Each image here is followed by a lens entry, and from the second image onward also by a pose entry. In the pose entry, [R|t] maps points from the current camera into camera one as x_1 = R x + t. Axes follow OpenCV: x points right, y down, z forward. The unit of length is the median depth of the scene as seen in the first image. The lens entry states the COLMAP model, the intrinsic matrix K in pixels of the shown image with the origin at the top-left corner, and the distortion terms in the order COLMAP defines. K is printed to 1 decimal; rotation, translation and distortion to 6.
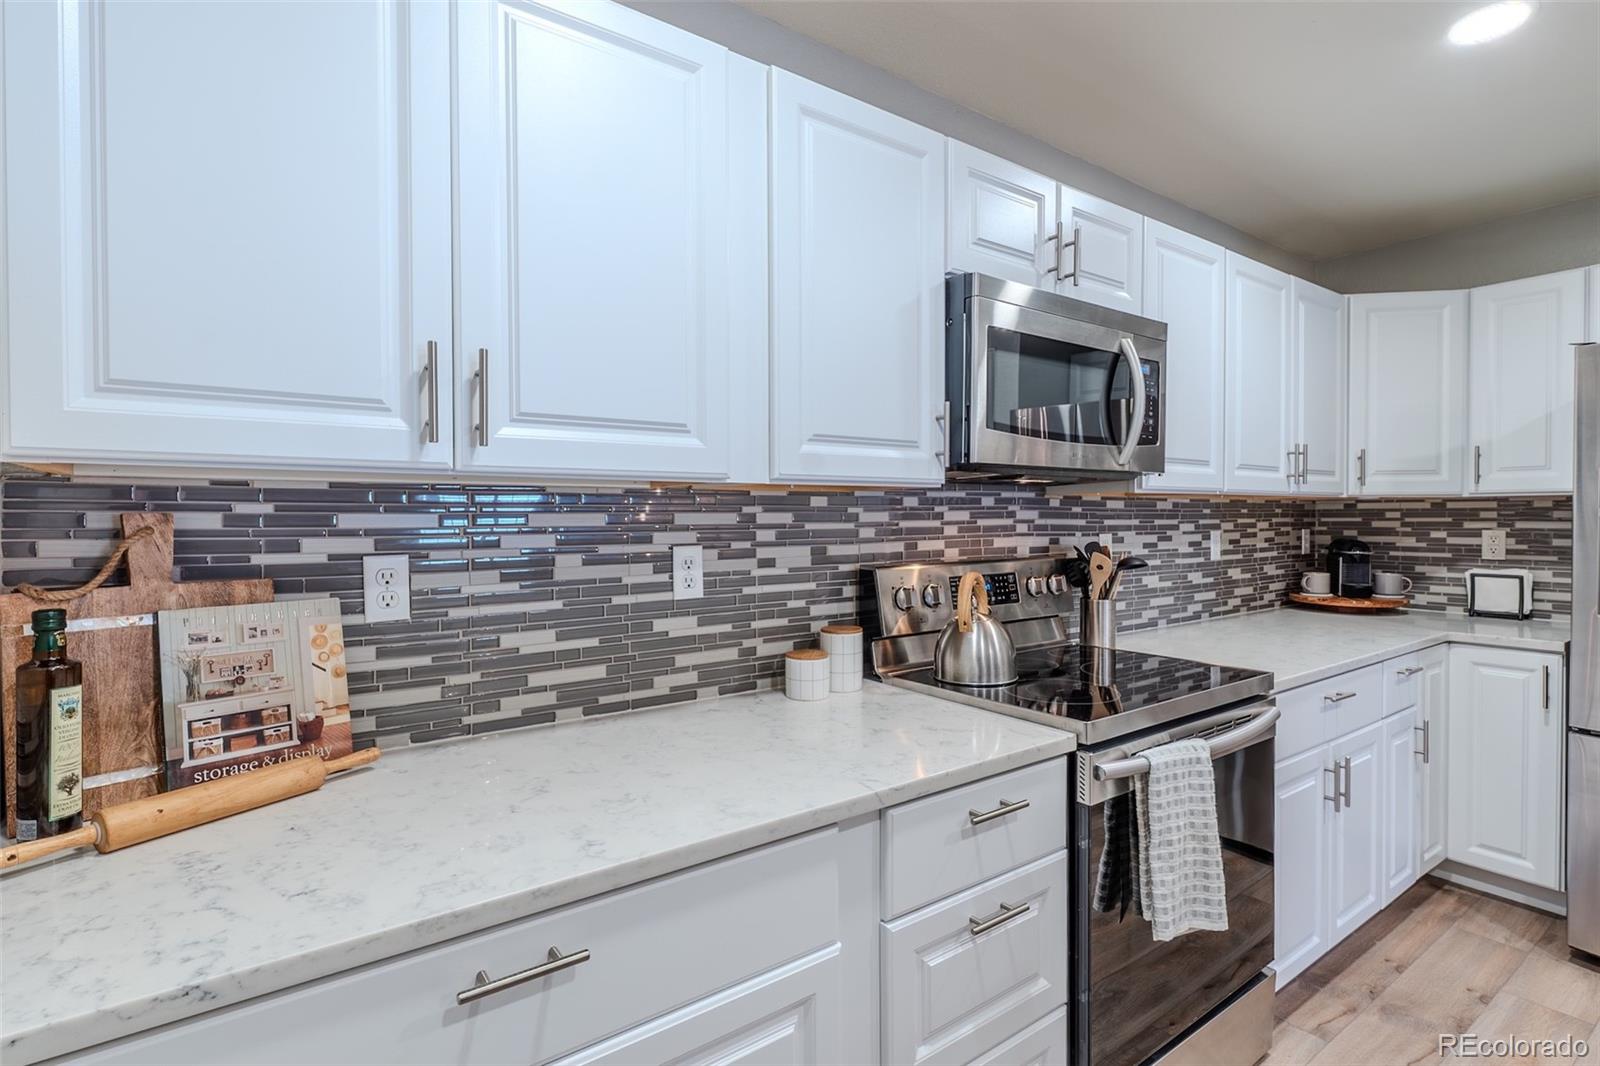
lens RADIAL K [[766.1, 0, 790.0], [0, 766.1, 529.8], [0, 0, 1]] dist [0.003867, -0.000955]
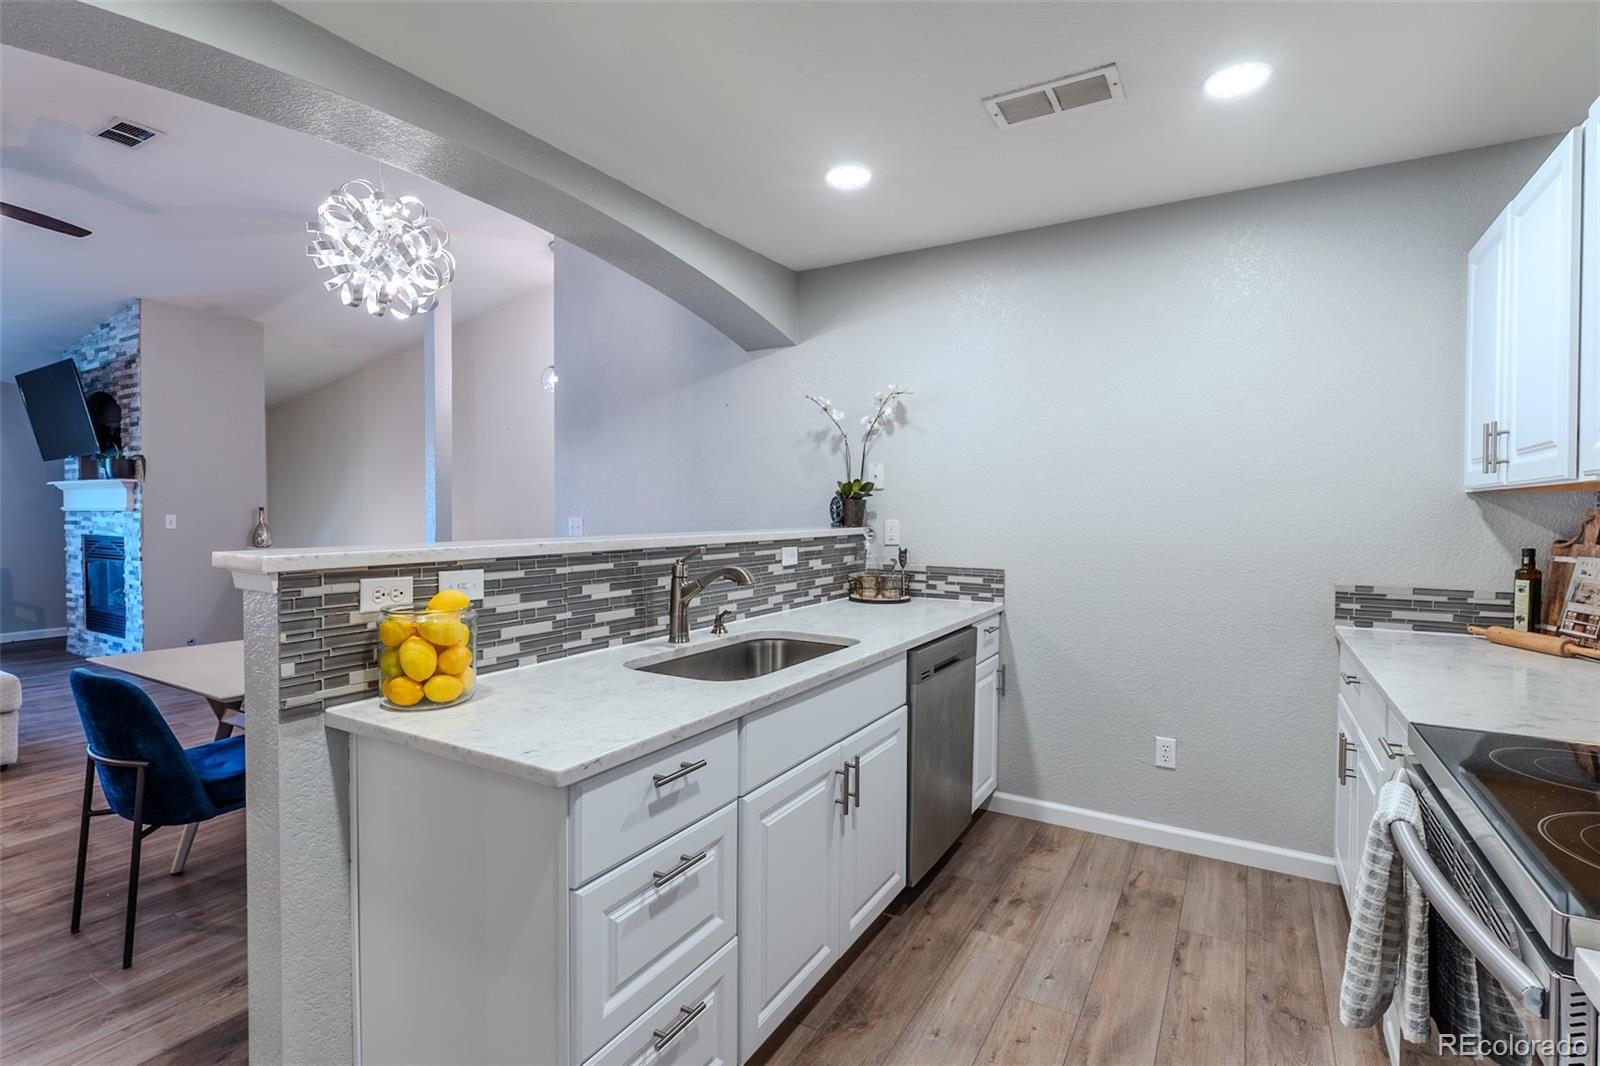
lens RADIAL K [[766.1, 0, 794.7], [0, 766.1, 524.0], [0, 0, 1]] dist [0.003867, -0.000955]
pose [[-0.915274, 0.005407, -0.402794, 1.355937], [-0.008964, 0.999389, 0.033783, -0.022249], [0.402731, 0.034531, -0.914667, 1.433038]]
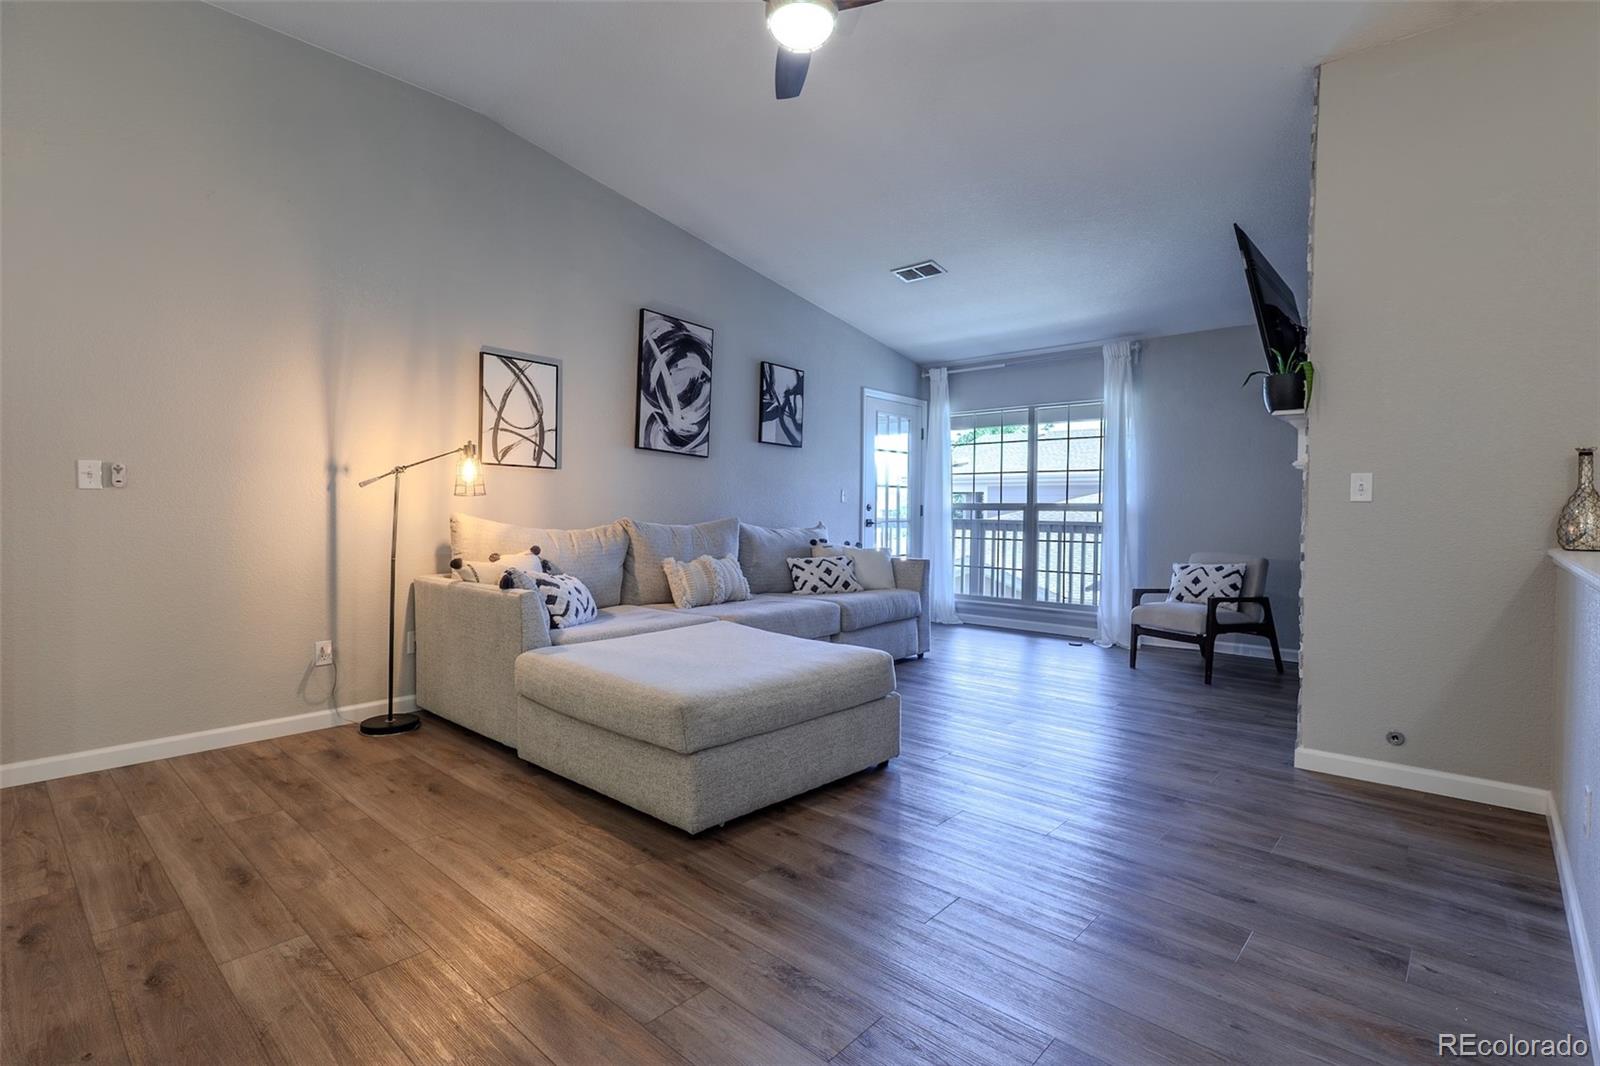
lens RADIAL K [[766.1, 0, 791.8], [0, 766.1, 522.0], [0, 0, 1]] dist [0.003867, -0.000955]
pose [[-0.208029, -0.016848, 0.977978, 1.073001], [0.007442, 0.999795, 0.018806, 0.169066], [-0.978094, 0.011191, -0.207861, -1.628884]]
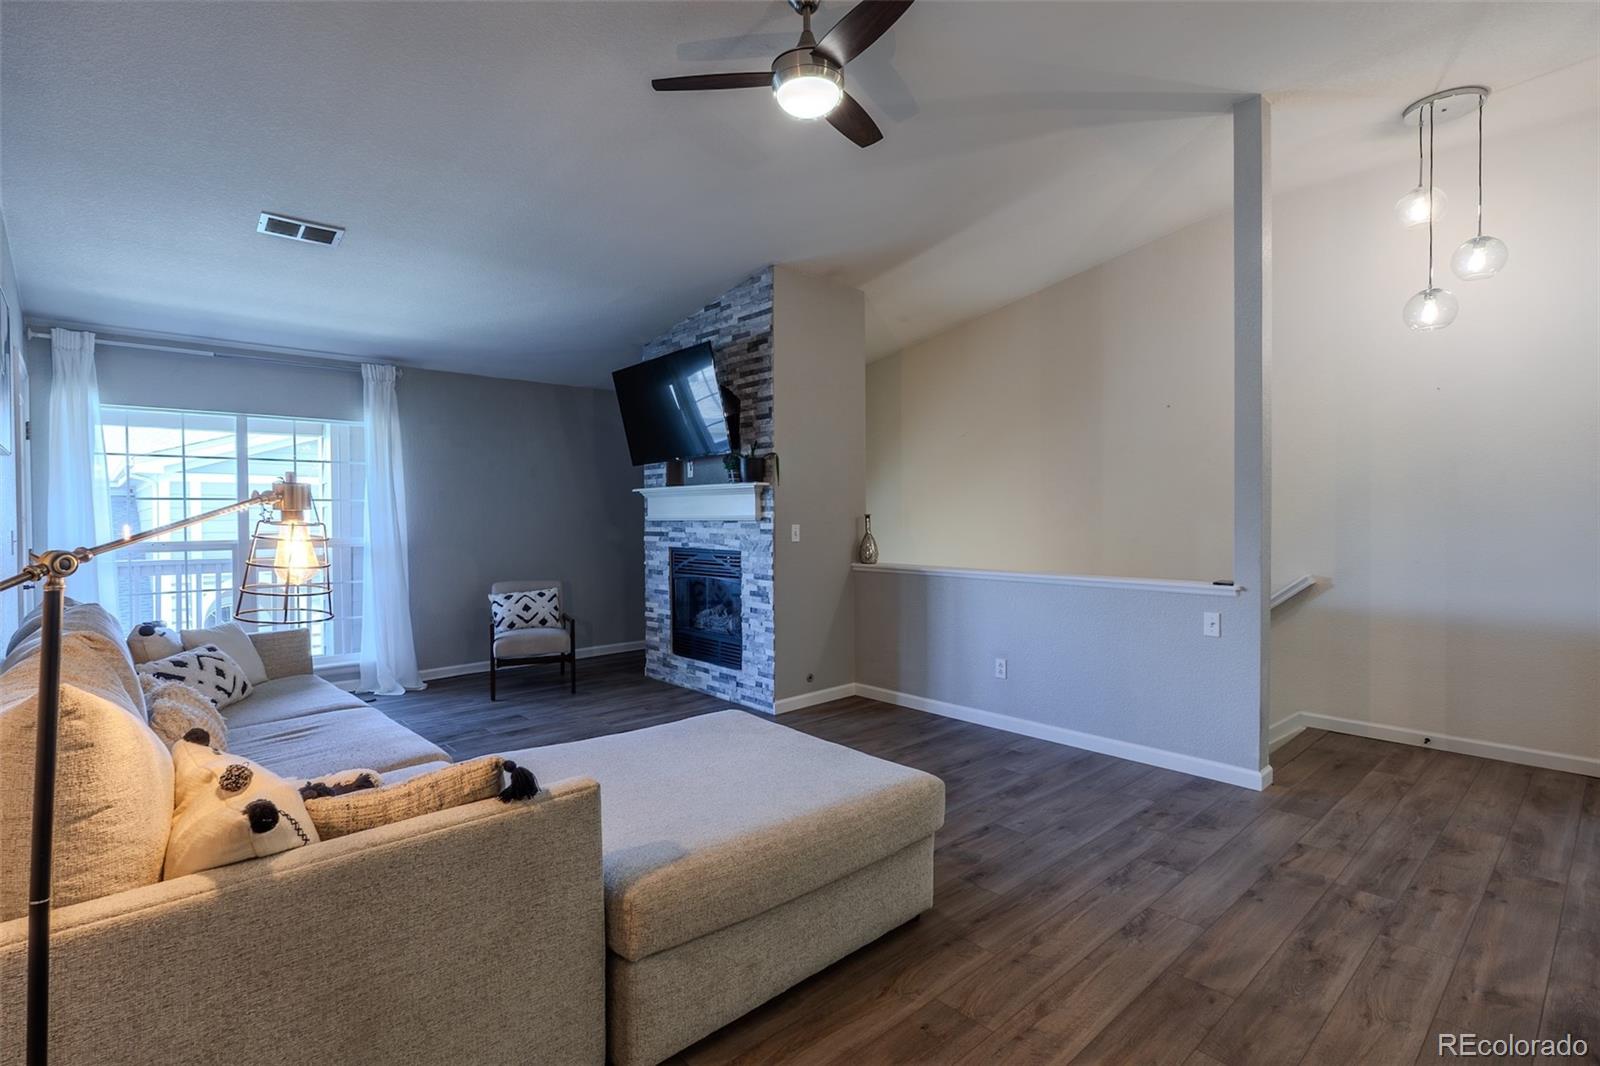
lens RADIAL K [[766.1, 0, 787.2], [0, 766.1, 524.3], [0, 0, 1]] dist [0.003867, -0.000955]
pose [[-0.993556, 0.008122, -0.113050, 3.104788], [0.004914, 0.999578, 0.028628, -0.003494], [0.113235, 0.027888, -0.993177, -0.230780]]
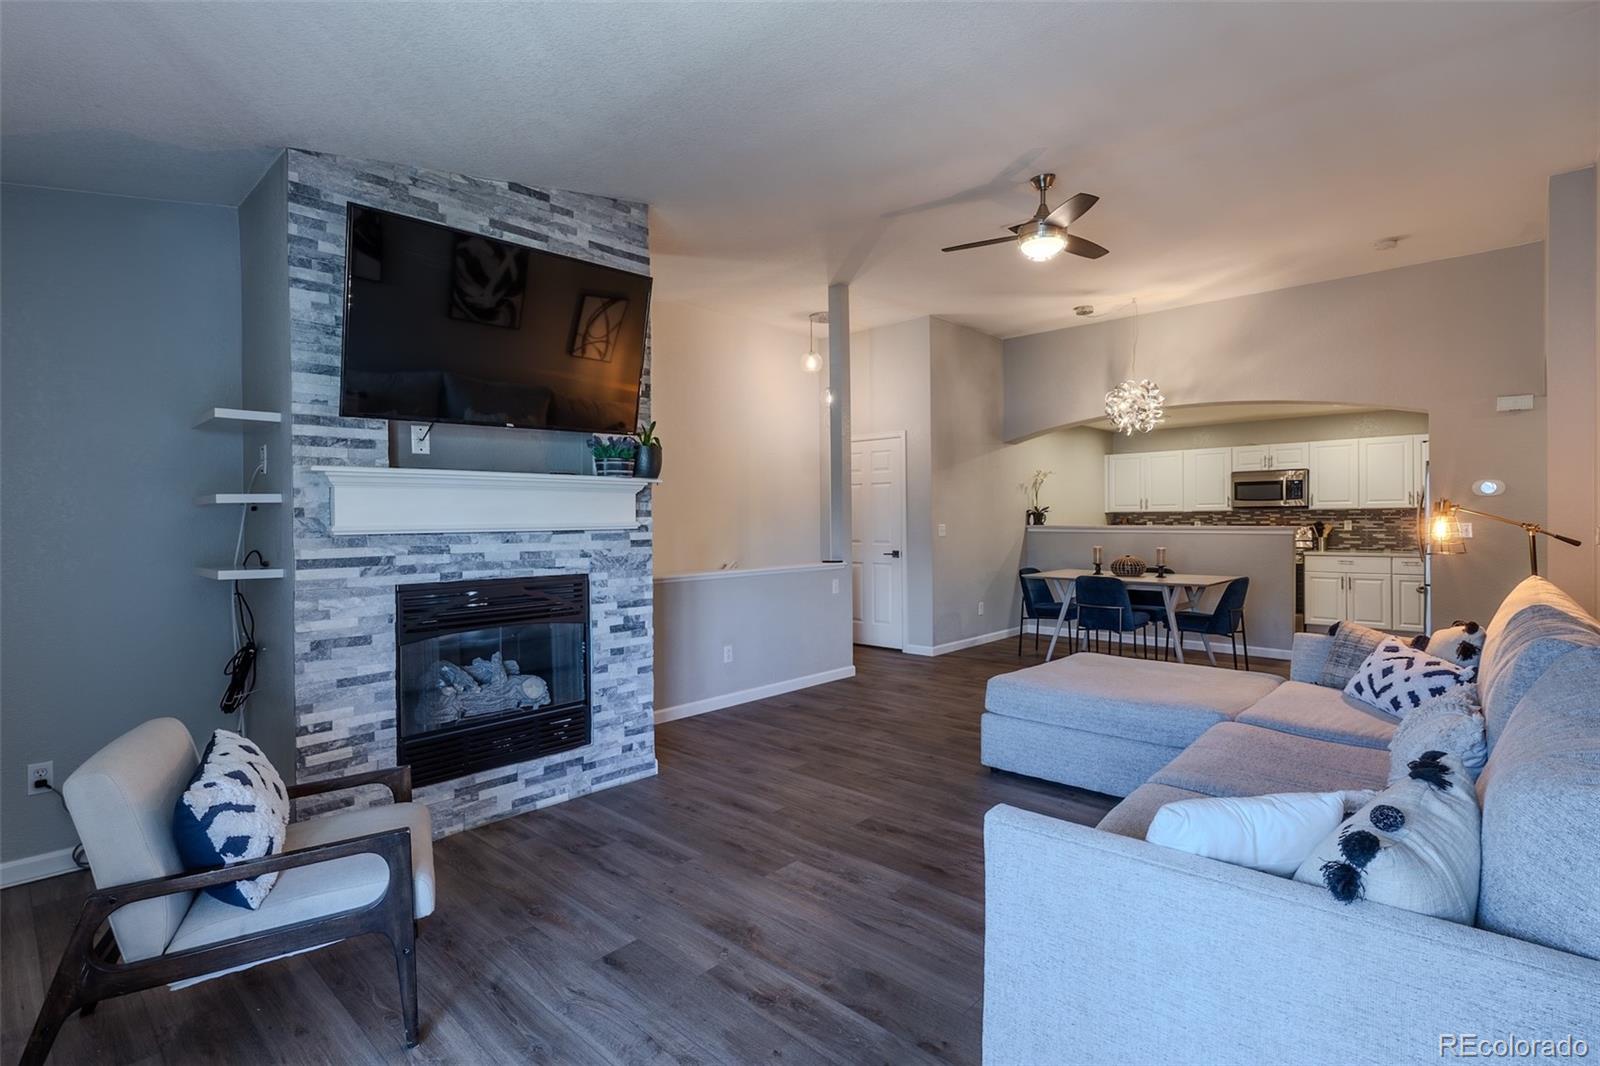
lens RADIAL K [[766.1, 0, 798.0], [0, 766.1, 524.4], [0, 0, 1]] dist [0.003867, -0.000955]
pose [[0.205819, 0.006915, -0.978566, 5.360477], [-0.008131, 0.999953, 0.005356, 0.040817], [0.978556, 0.006854, 0.205866, -3.446917]]
